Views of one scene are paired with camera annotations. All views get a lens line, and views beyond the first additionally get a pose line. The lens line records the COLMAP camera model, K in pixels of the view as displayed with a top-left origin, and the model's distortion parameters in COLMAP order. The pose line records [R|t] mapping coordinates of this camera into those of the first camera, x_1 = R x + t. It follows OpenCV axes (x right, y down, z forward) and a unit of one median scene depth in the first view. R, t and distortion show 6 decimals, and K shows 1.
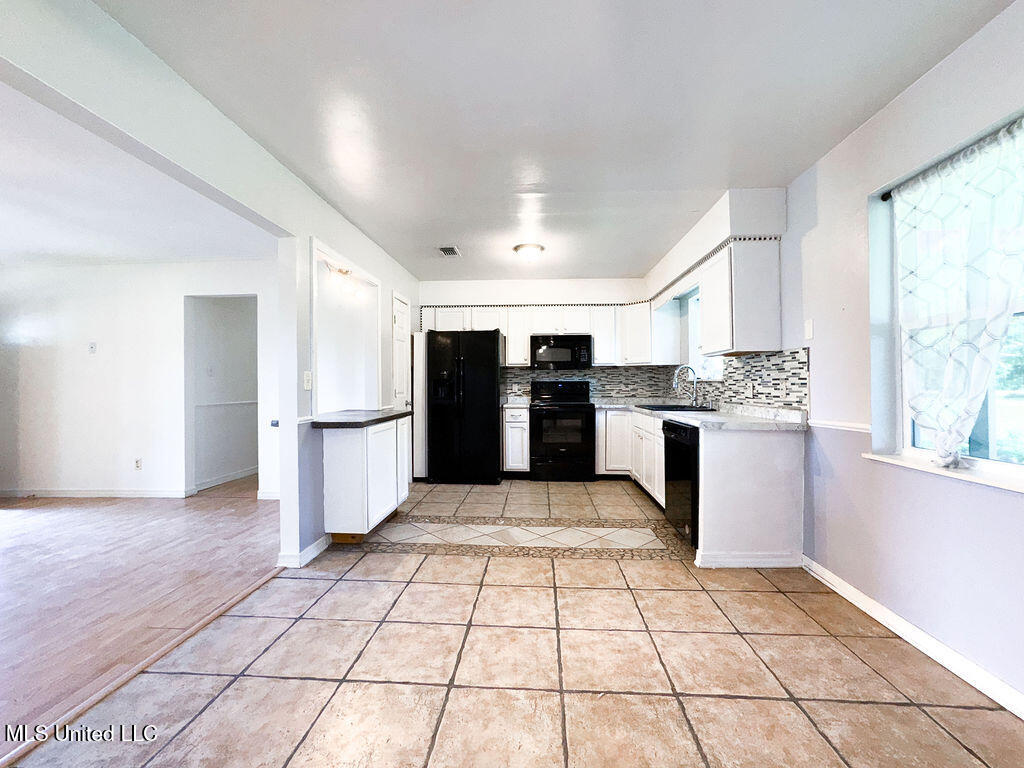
lens RADIAL K [[417.3, 0, 508.5], [0, 417.3, 384.0], [0, 0, 1]] dist [-0.038038, 0.016621]
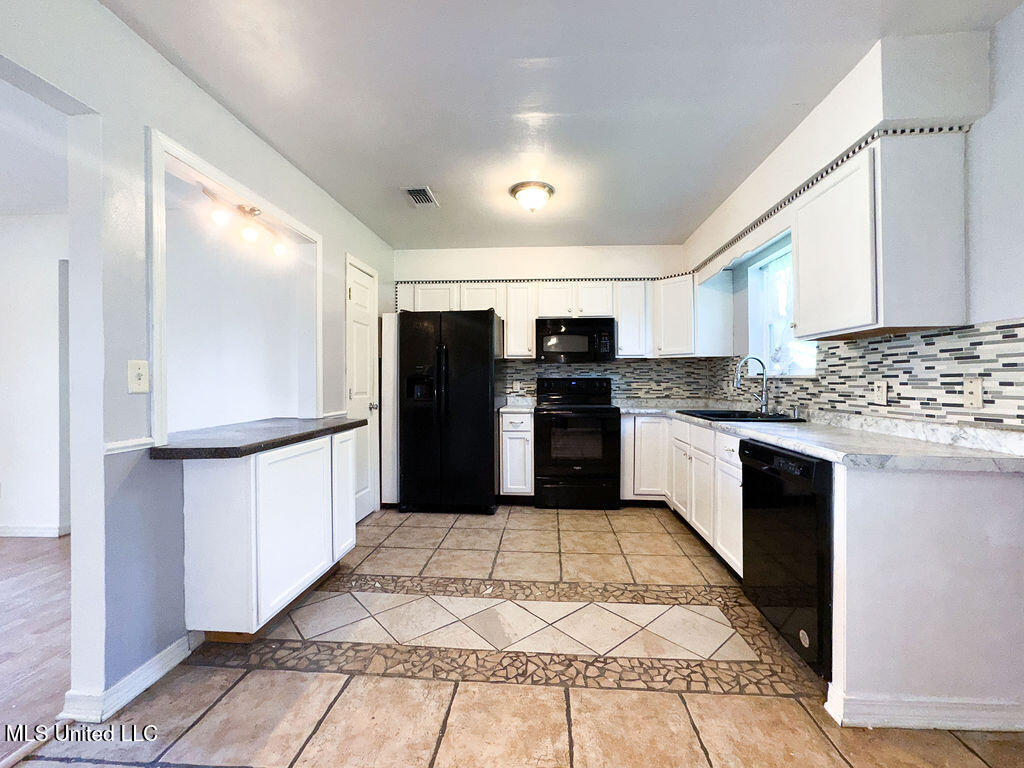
lens RADIAL K [[417.3, 0, 508.5], [0, 417.3, 384.0], [0, 0, 1]] dist [-0.038038, 0.016621]
pose [[0.999757, 0.001625, -0.021997, 0.029278], [-0.001437, 0.999963, 0.008539, -0.002508], [0.022010, -0.008505, 0.999722, 0.342125]]
